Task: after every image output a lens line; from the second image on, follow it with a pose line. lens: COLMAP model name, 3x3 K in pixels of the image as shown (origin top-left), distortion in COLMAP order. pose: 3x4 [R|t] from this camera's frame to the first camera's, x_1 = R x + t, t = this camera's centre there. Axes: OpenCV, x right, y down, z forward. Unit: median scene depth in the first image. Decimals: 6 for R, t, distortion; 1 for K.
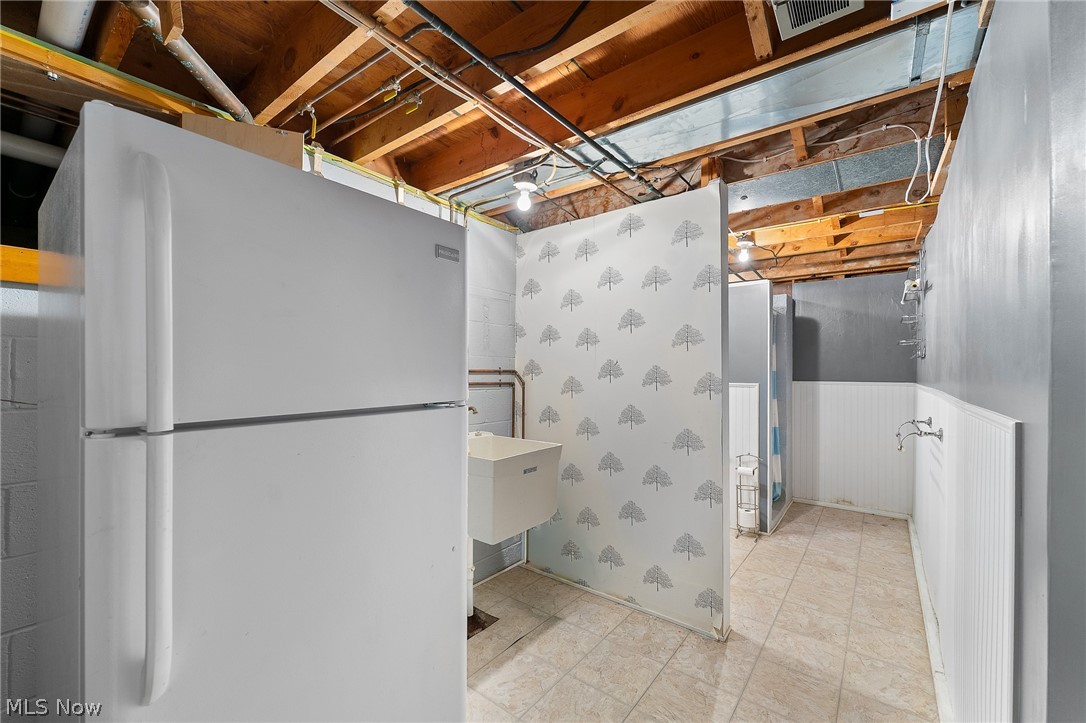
lens RADIAL K [[437.3, 0, 540.8], [0, 437.3, 362.5], [0, 0, 1]] dist [-0.000788, 0.000006]
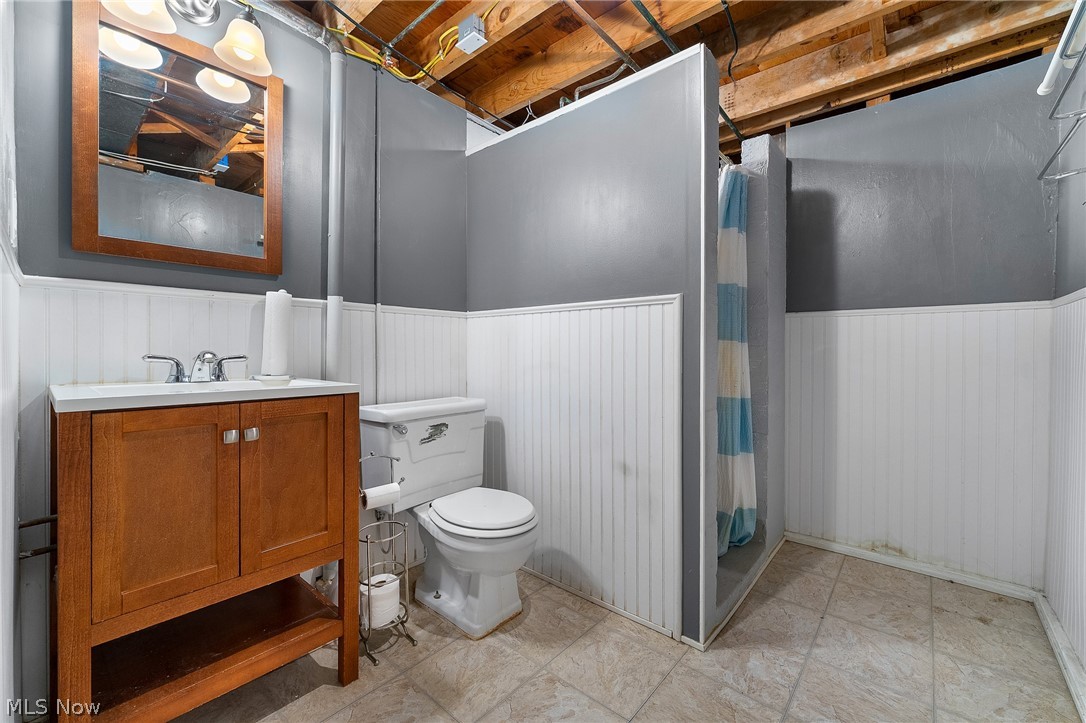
lens RADIAL K [[440.2, 0, 547.1], [0, 440.2, 344.8], [0, 0, 1]] dist [0.015652, -0.000102]
pose [[0.998882, -0.000600, -0.047259, 0.337636], [0.001041, 0.999956, 0.009296, 0.082259], [0.047251, -0.009335, 0.998839, 0.486348]]
